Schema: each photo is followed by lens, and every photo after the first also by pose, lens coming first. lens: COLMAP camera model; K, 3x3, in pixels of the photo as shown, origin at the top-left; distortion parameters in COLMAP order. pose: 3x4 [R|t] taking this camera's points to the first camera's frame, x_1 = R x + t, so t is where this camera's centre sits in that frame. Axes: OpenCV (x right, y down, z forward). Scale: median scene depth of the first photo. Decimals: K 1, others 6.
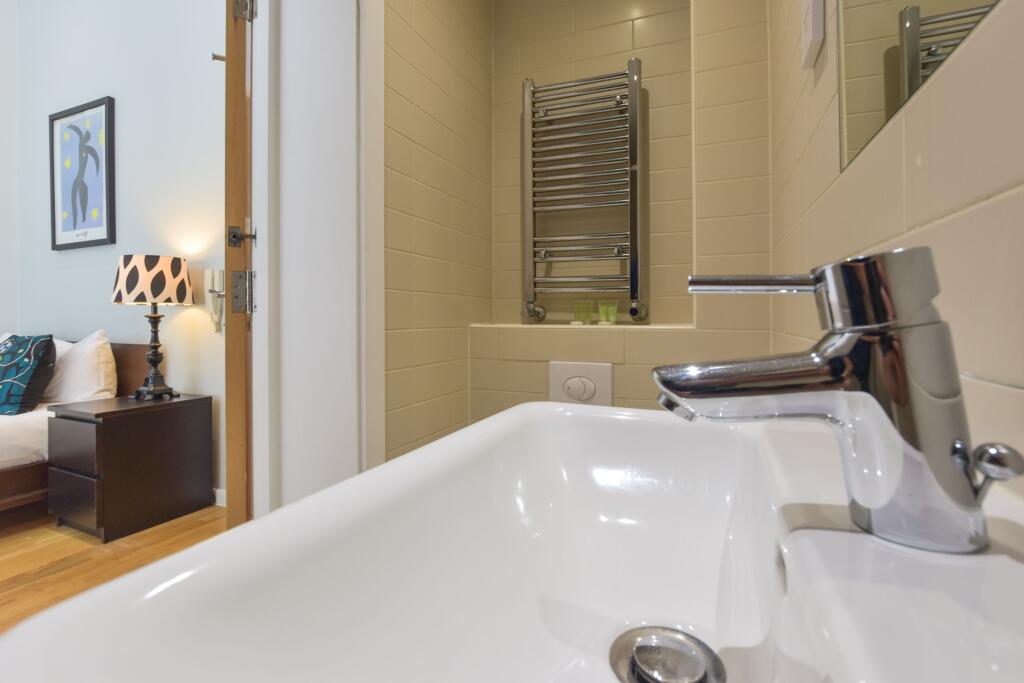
lens RADIAL K [[475.1, 0, 534.4], [0, 475.1, 311.1], [0, 0, 1]] dist [-0.021839, 0.000113]
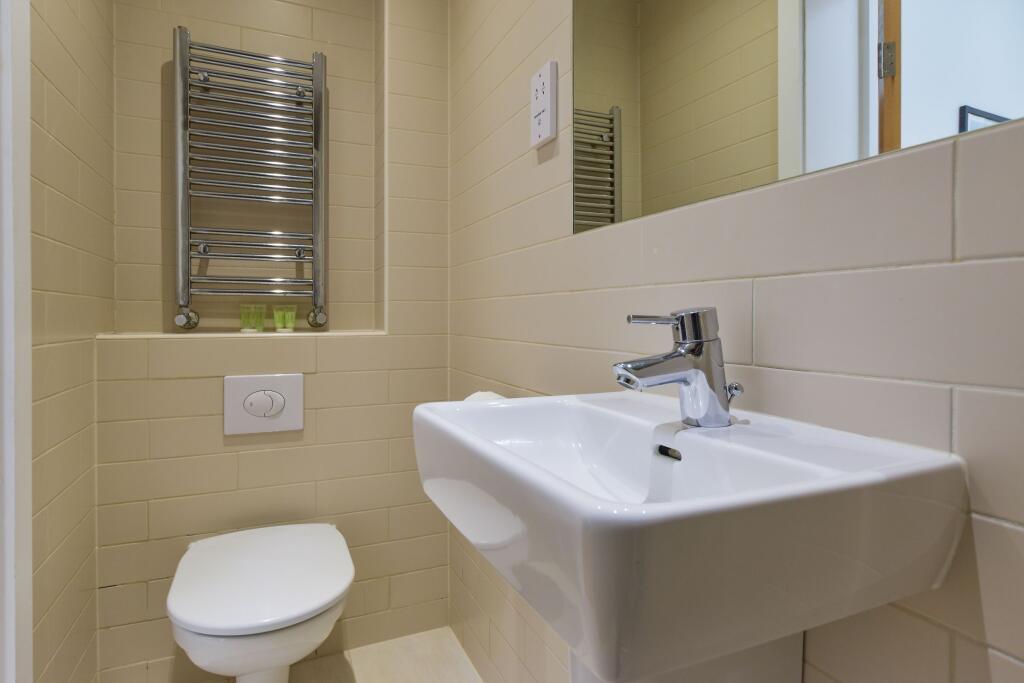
lens RADIAL K [[532.1, 0, 508.7], [0, 532.1, 313.2], [0, 0, 1]] dist [-0.030892, -0.000112]
pose [[0.702364, 0.001664, 0.711816, -0.268631], [-0.008003, 0.999953, 0.005560, -0.016472], [-0.711773, -0.009602, 0.702344, -0.025888]]
